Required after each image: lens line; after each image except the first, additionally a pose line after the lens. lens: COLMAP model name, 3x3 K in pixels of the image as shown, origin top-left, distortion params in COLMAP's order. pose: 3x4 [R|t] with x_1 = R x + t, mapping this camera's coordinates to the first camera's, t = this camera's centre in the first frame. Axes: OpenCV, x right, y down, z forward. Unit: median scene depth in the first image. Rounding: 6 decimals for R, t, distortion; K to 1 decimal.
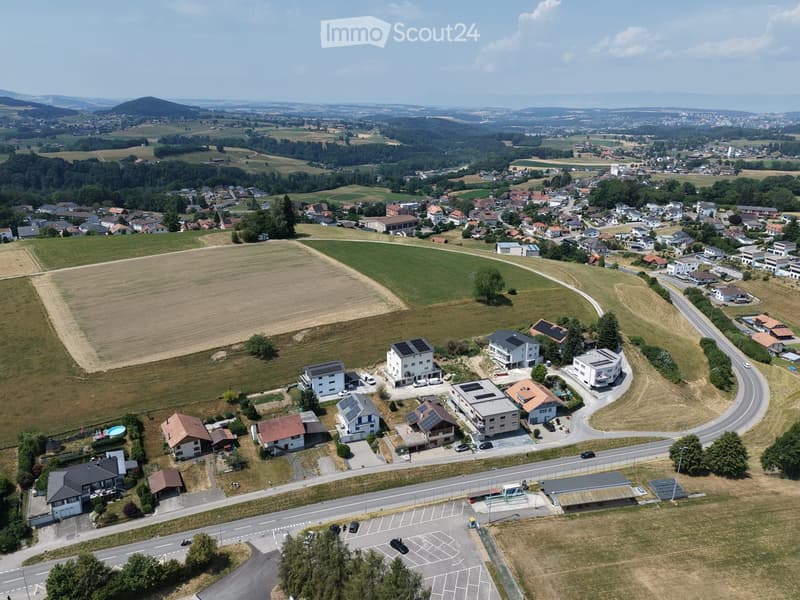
lens RADIAL K [[585.8, 0, 398.2], [0, 585.8, 302.0], [0, 0, 1]] dist [0.084757, -0.085978]
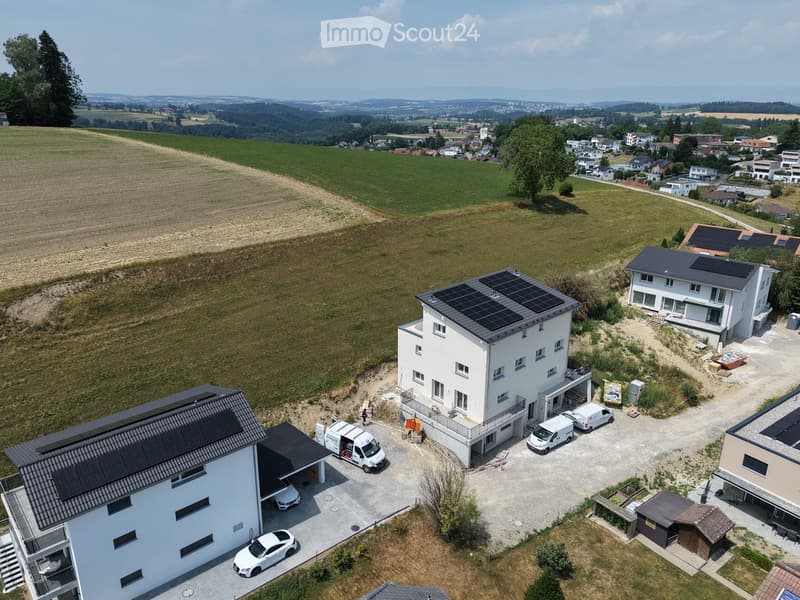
lens RADIAL K [[585.8, 0, 398.2], [0, 585.8, 302.0], [0, 0, 1]] dist [0.084757, -0.085978]
pose [[0.966465, -0.086241, 0.241884, -0.076124], [0.084068, 0.996273, 0.019311, 0.062311], [-0.242648, 0.001671, 0.970113, 0.678353]]
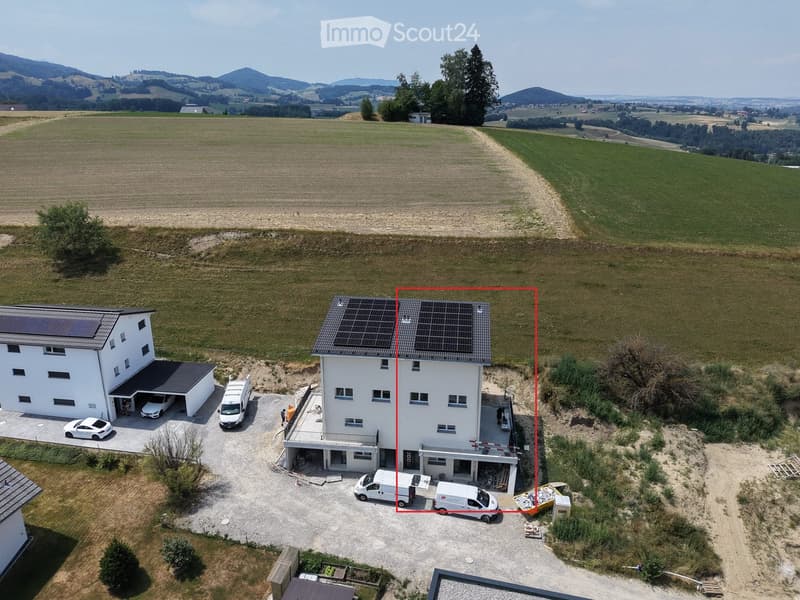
lens RADIAL K [[591.3, 0, 397.4], [0, 591.3, 297.8], [0, 0, 1]] dist [0.079564, -0.082332]
pose [[0.821886, 0.183454, -0.539304, 0.132952], [-0.185360, 0.981329, 0.051333, 0.049279], [0.538652, 0.057775, 0.840545, 0.716269]]
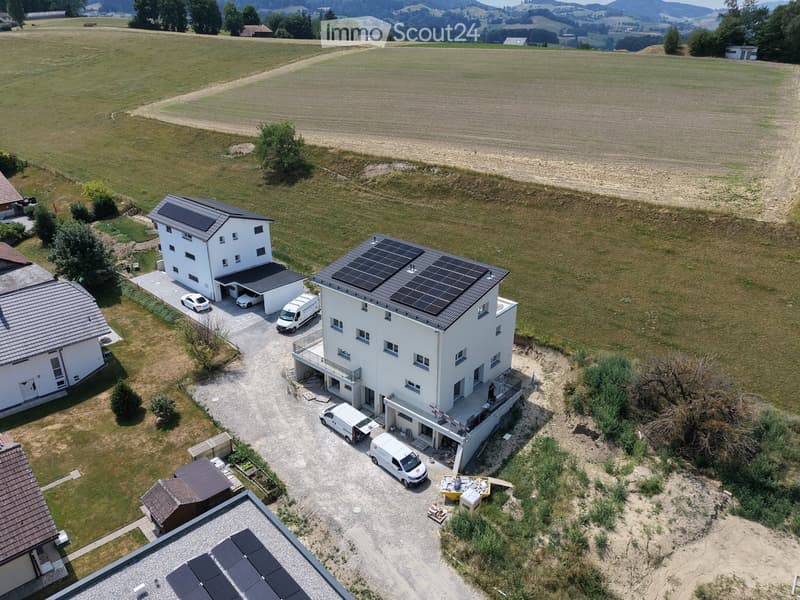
lens RADIAL K [[585.8, 0, 398.2], [0, 585.8, 302.0], [0, 0, 1]] dist [0.084757, -0.085978]
pose [[0.374413, 0.394579, -0.839120, 0.197695], [-0.305204, 0.906961, 0.290298, 0.019229], [0.875594, 0.147411, 0.460005, 0.802336]]
